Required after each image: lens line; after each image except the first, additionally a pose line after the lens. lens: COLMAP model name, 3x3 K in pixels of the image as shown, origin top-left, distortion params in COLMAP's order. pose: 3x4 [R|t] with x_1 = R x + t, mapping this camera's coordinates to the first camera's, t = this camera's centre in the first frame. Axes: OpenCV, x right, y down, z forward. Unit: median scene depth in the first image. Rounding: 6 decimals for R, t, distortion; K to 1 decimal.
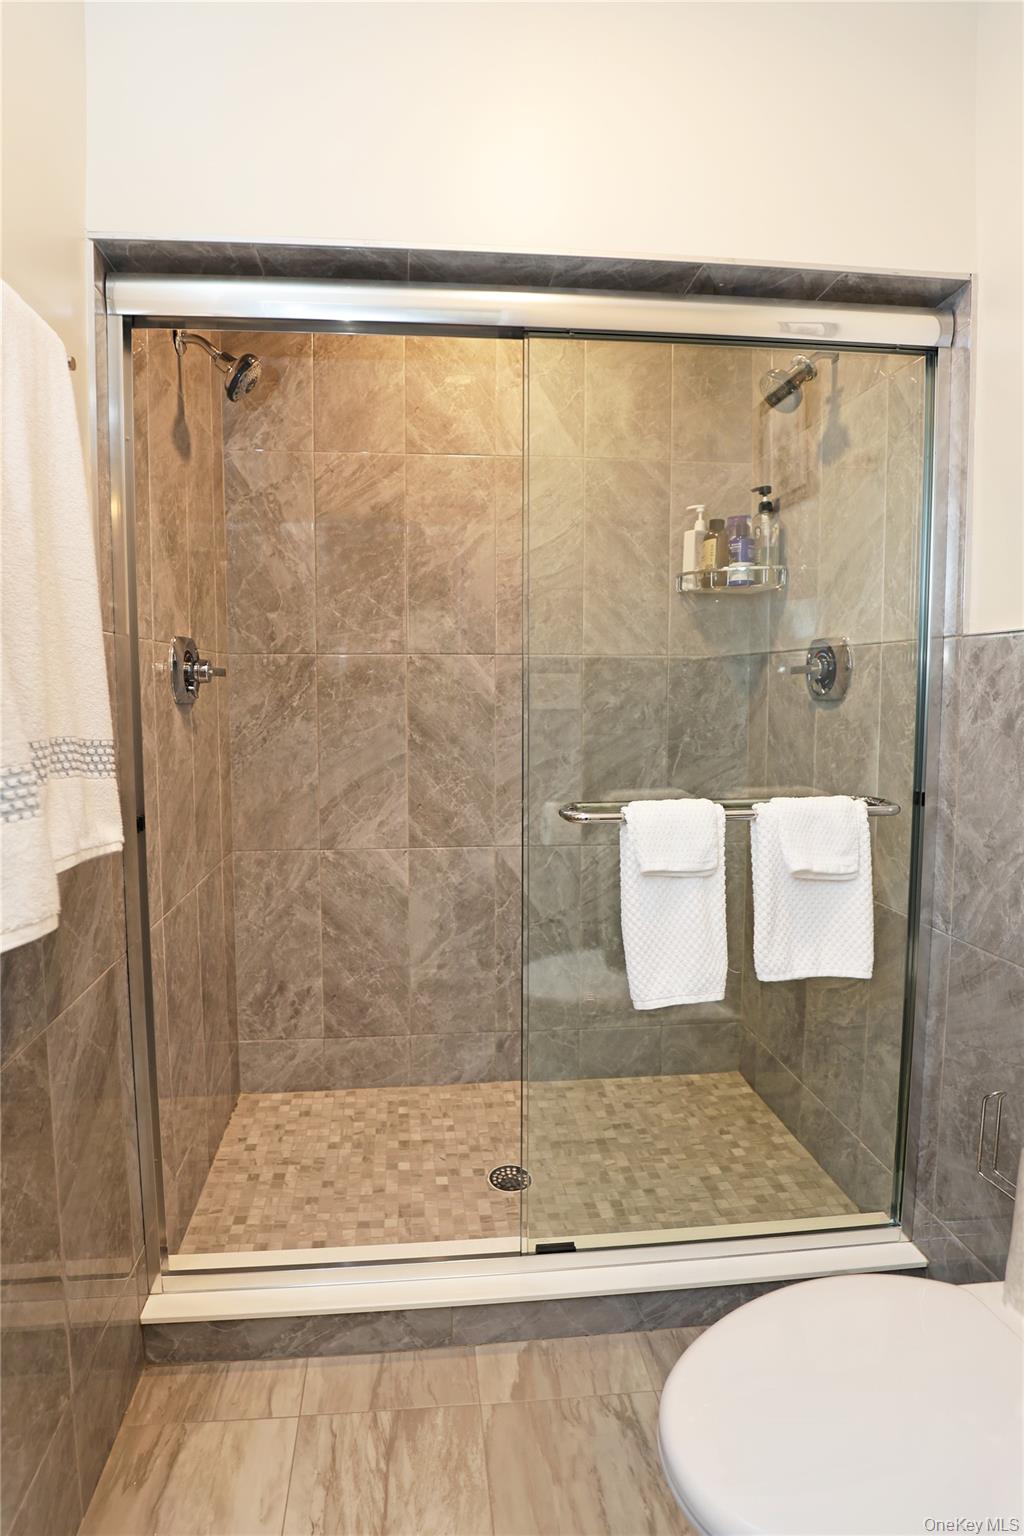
lens RADIAL K [[710.6, 0, 513.1], [0, 710.6, 759.6], [0, 0, 1]] dist [-0.025770, 0.000402]
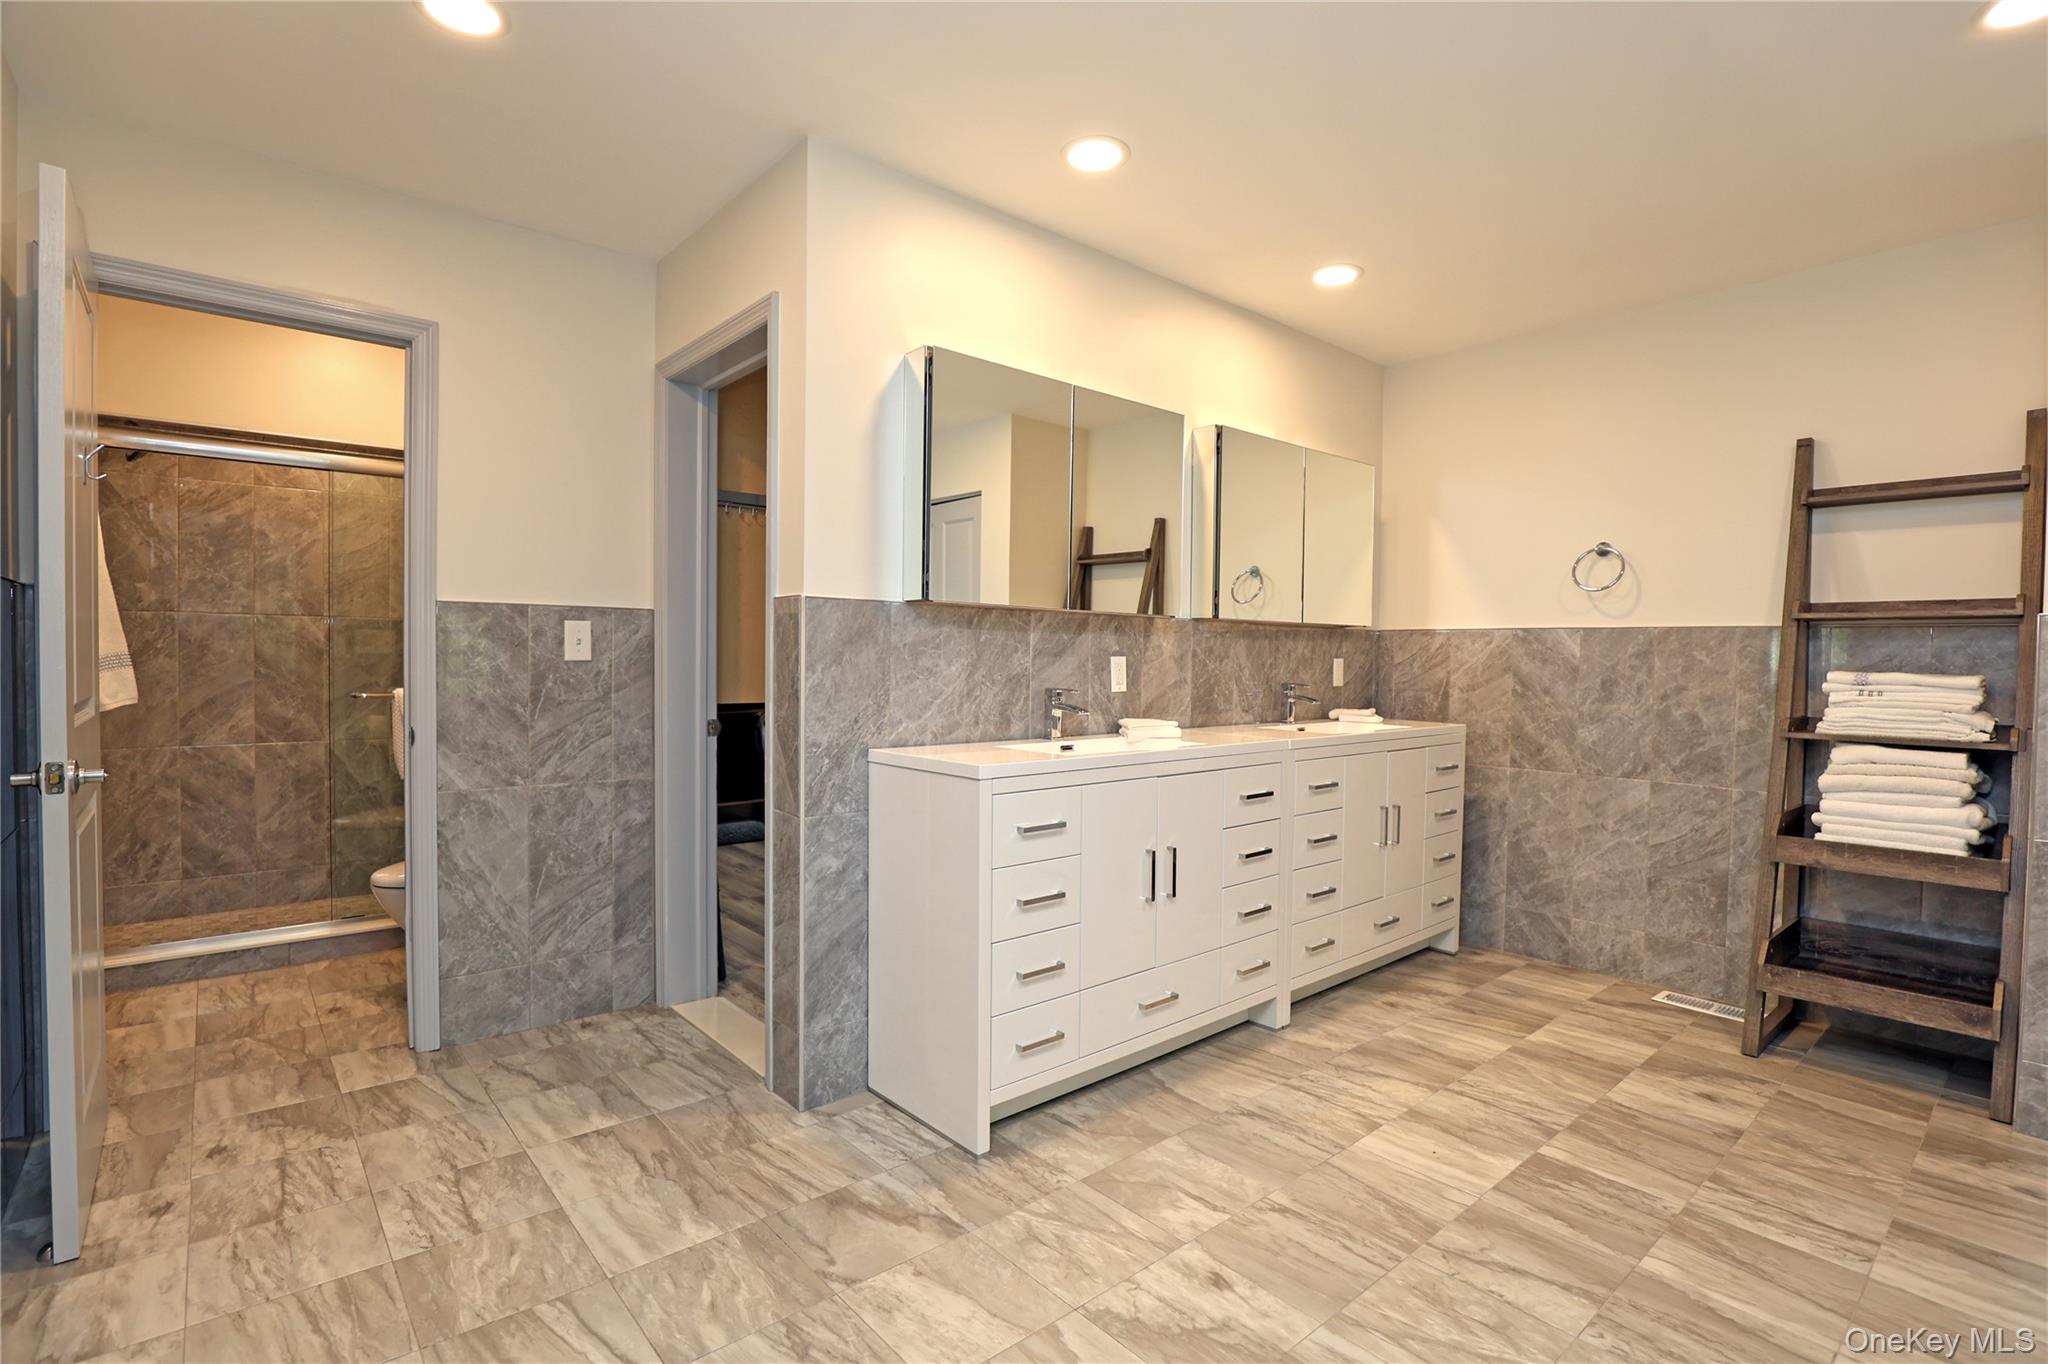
lens RADIAL K [[947.5, 0, 1016.2], [0, 947.5, 684.7], [0, 0, 1]] dist [-0.025770, 0.000402]
pose [[0.843896, -0.005433, 0.536479, 0.154215], [0.033643, 0.998517, -0.042809, 0.139306], [-0.535451, 0.054175, 0.842827, -1.516704]]
